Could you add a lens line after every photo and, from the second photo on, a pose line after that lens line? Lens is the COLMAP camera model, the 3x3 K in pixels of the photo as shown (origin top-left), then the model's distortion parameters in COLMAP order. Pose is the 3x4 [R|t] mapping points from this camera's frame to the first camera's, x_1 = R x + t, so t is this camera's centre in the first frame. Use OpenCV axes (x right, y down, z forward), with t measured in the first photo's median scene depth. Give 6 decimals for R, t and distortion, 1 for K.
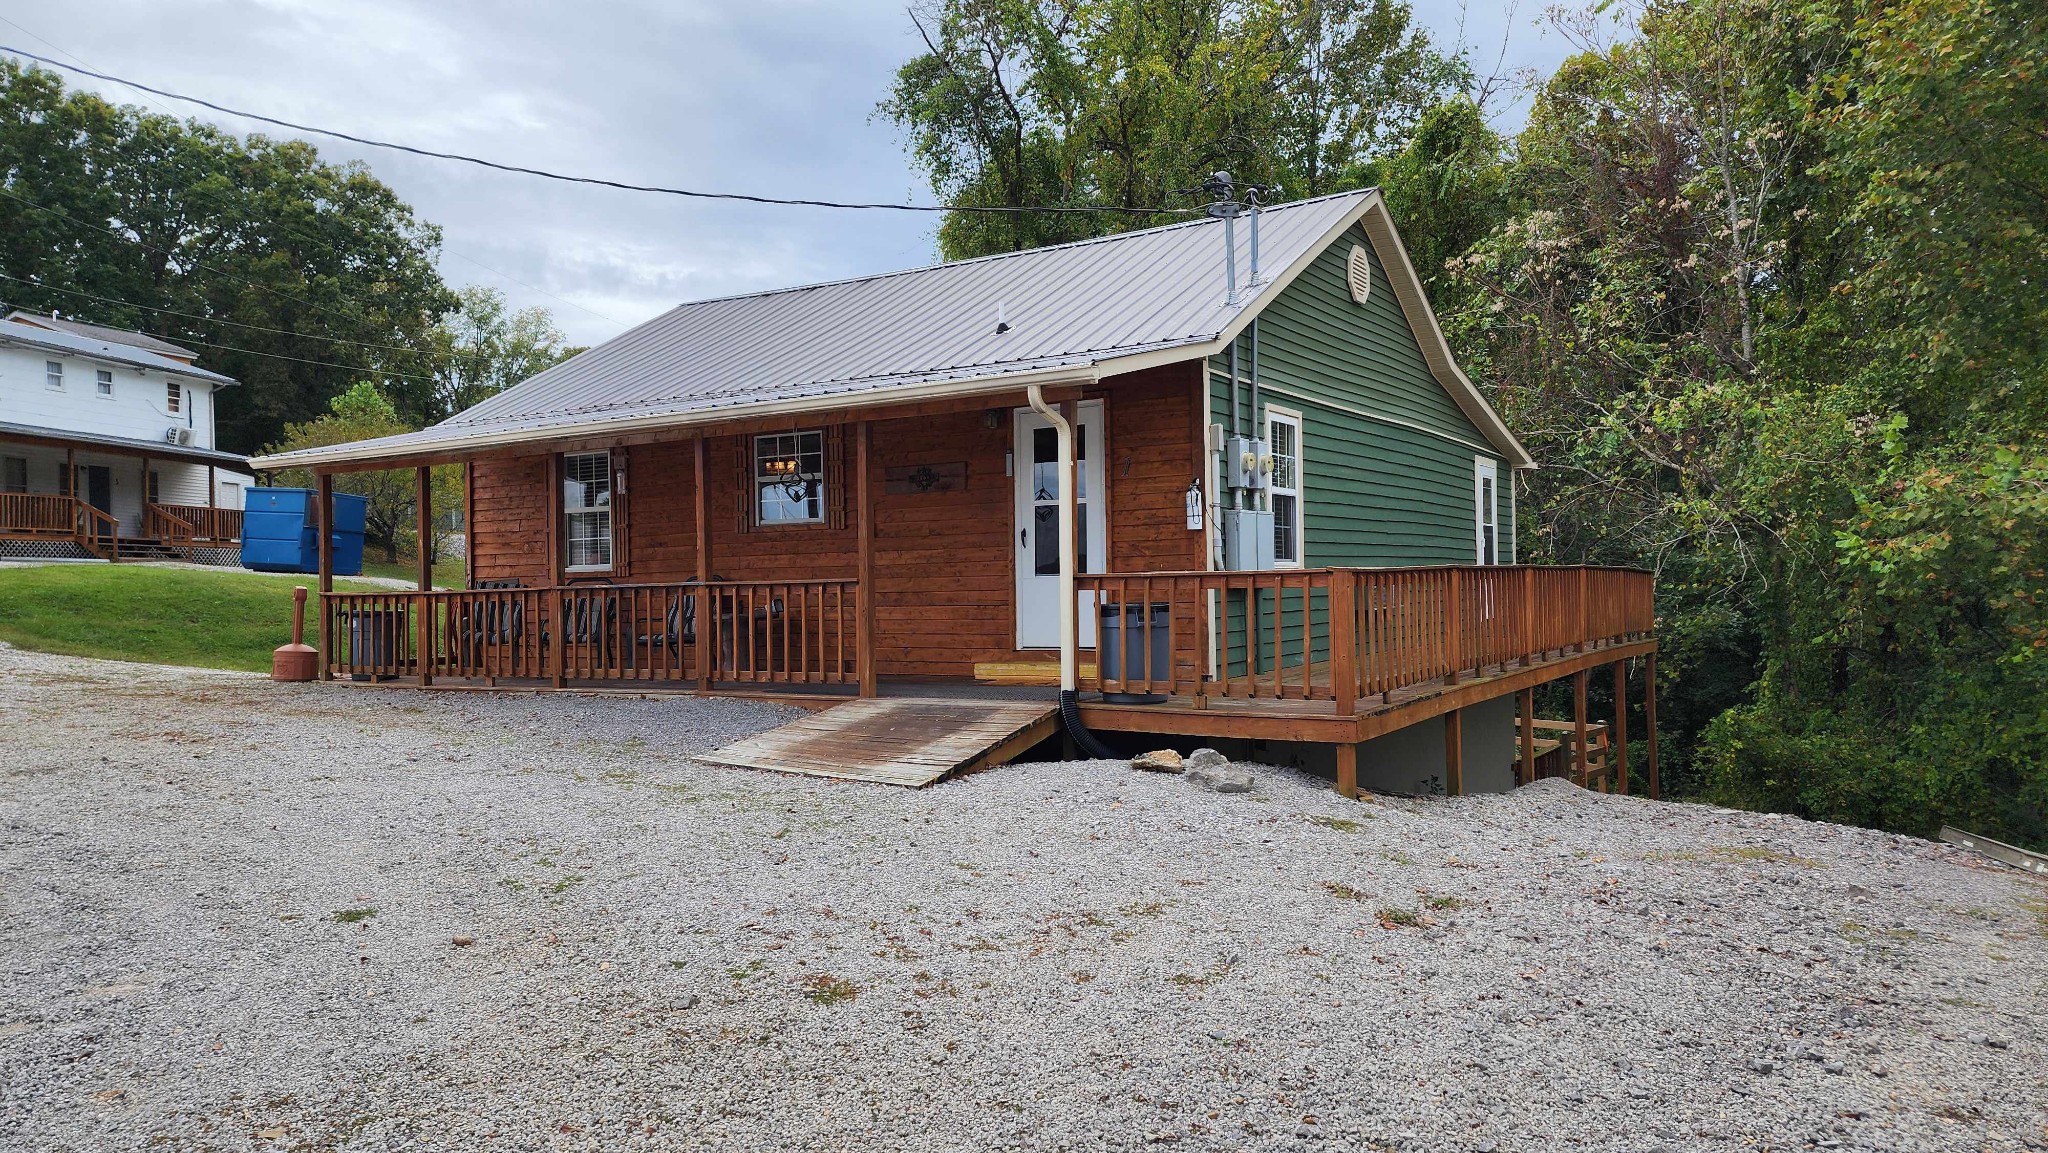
lens RADIAL K [[1402.3, 0, 1024.0], [0, 1402.3, 576.5], [0, 0, 1]] dist [0.085108, 0.000466]
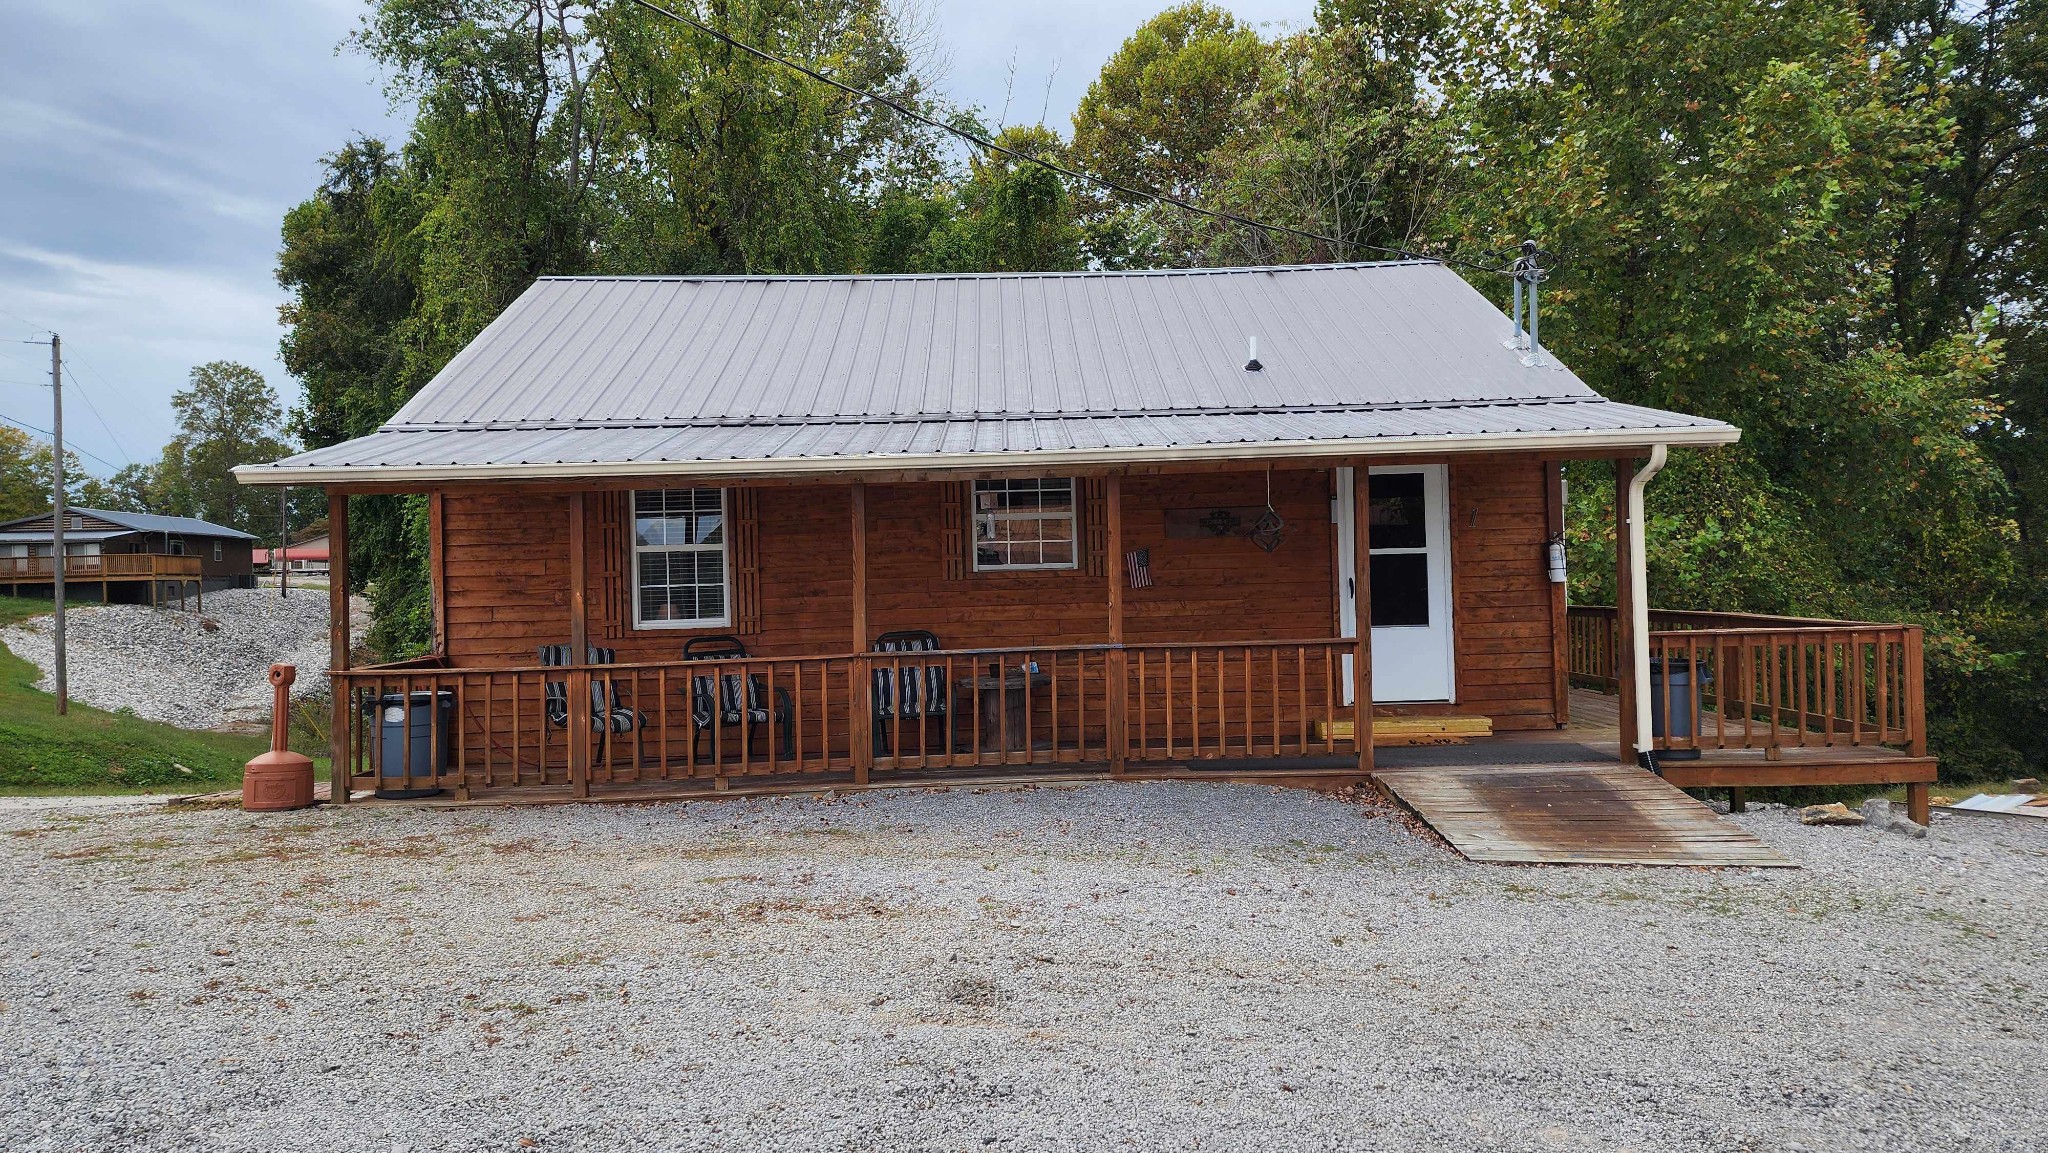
lens RADIAL K [[1402.3, 0, 1024.0], [0, 1402.3, 576.5], [0, 0, 1]] dist [0.085108, 0.000466]
pose [[0.827430, -0.002415, 0.561564, -0.689756], [0.008565, 0.999929, -0.008319, -0.027884], [-0.561503, 0.011693, 0.827392, 0.313110]]
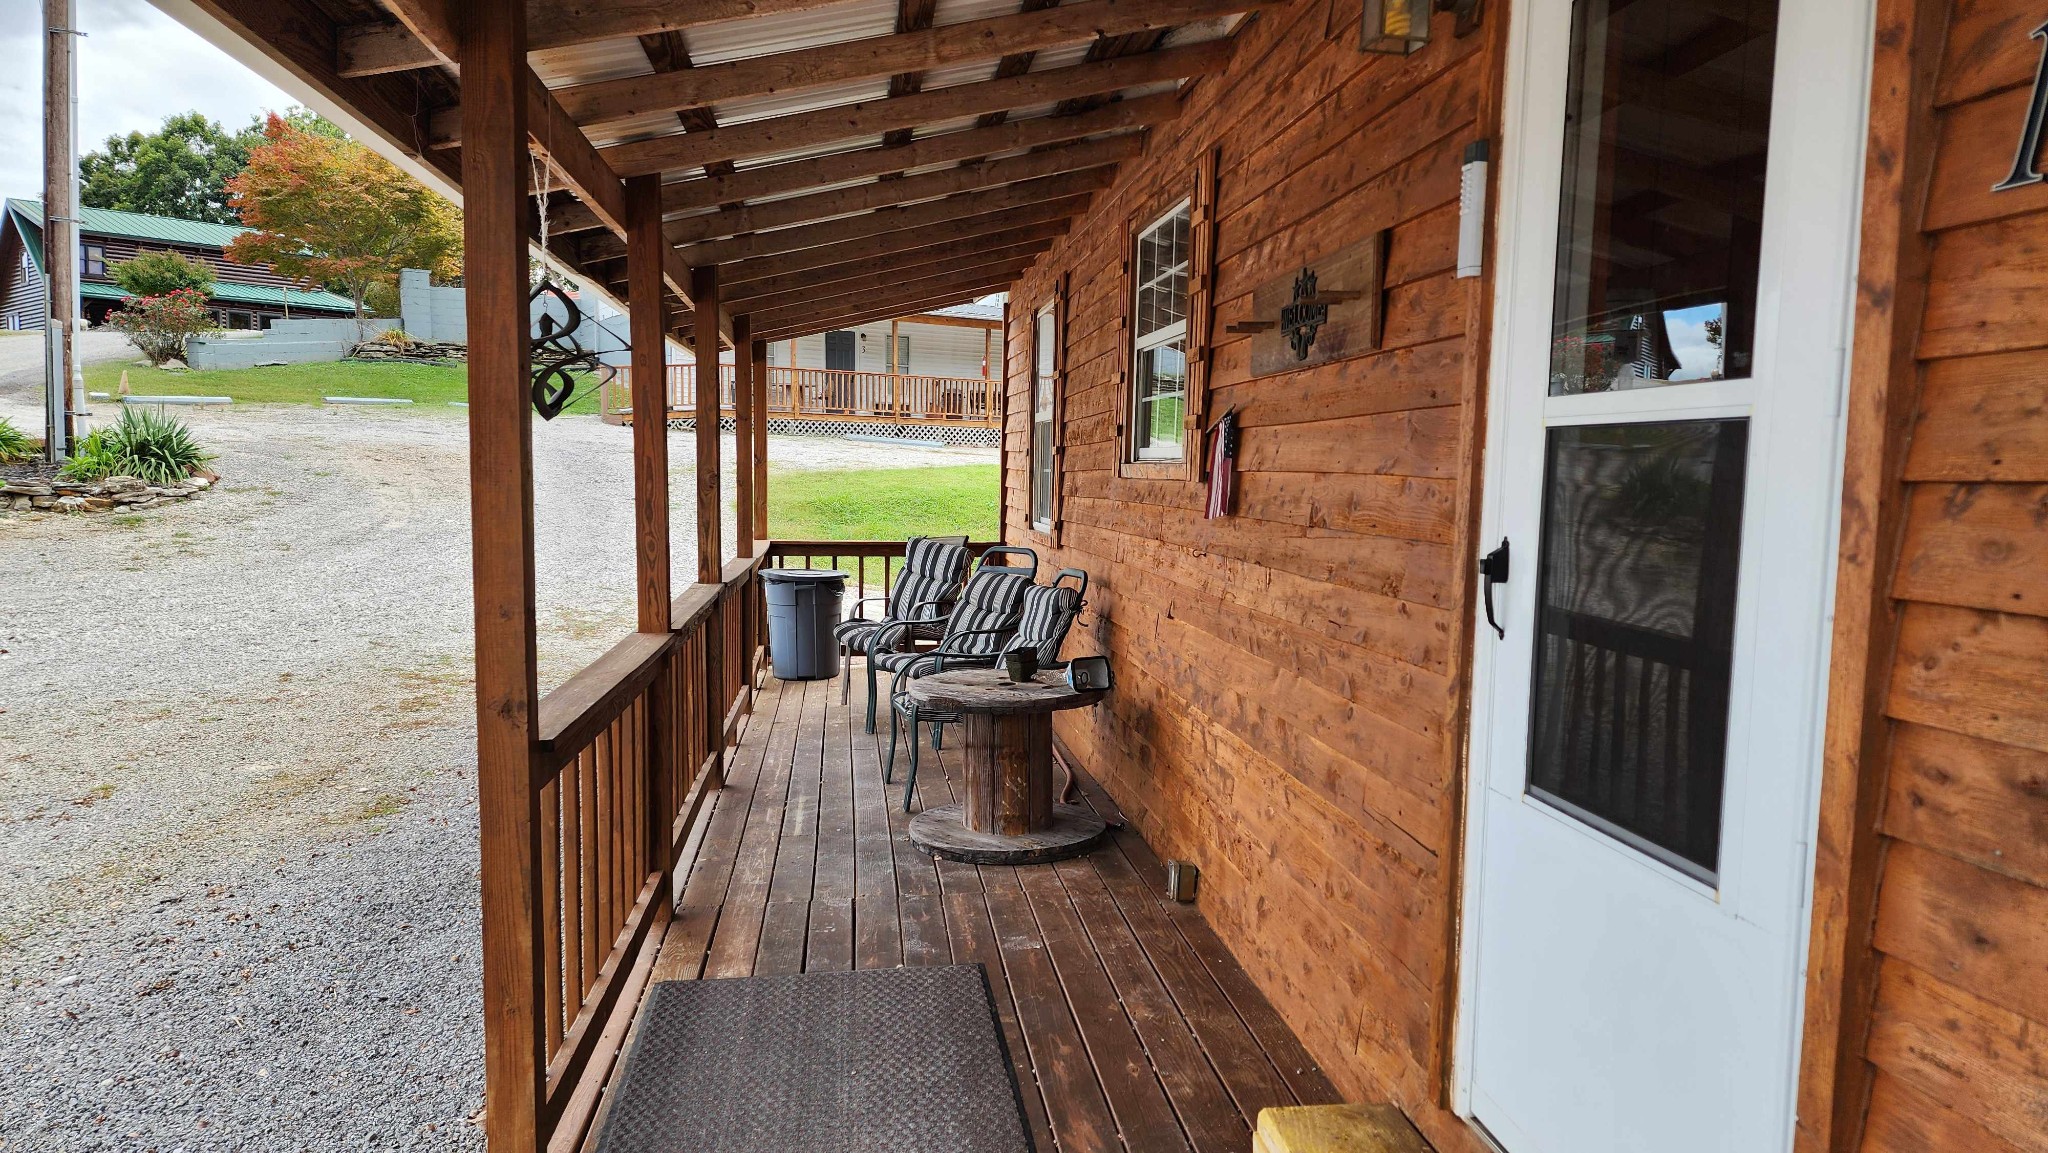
lens RADIAL K [[1402.3, 0, 1024.0], [0, 1402.3, 576.5], [0, 0, 1]] dist [0.085108, 0.000466]
pose [[0.633119, 0.089642, -0.768846, 0.104136], [-0.022893, 0.995006, 0.097159, -0.044783], [0.773716, -0.043912, 0.632009, 0.781407]]
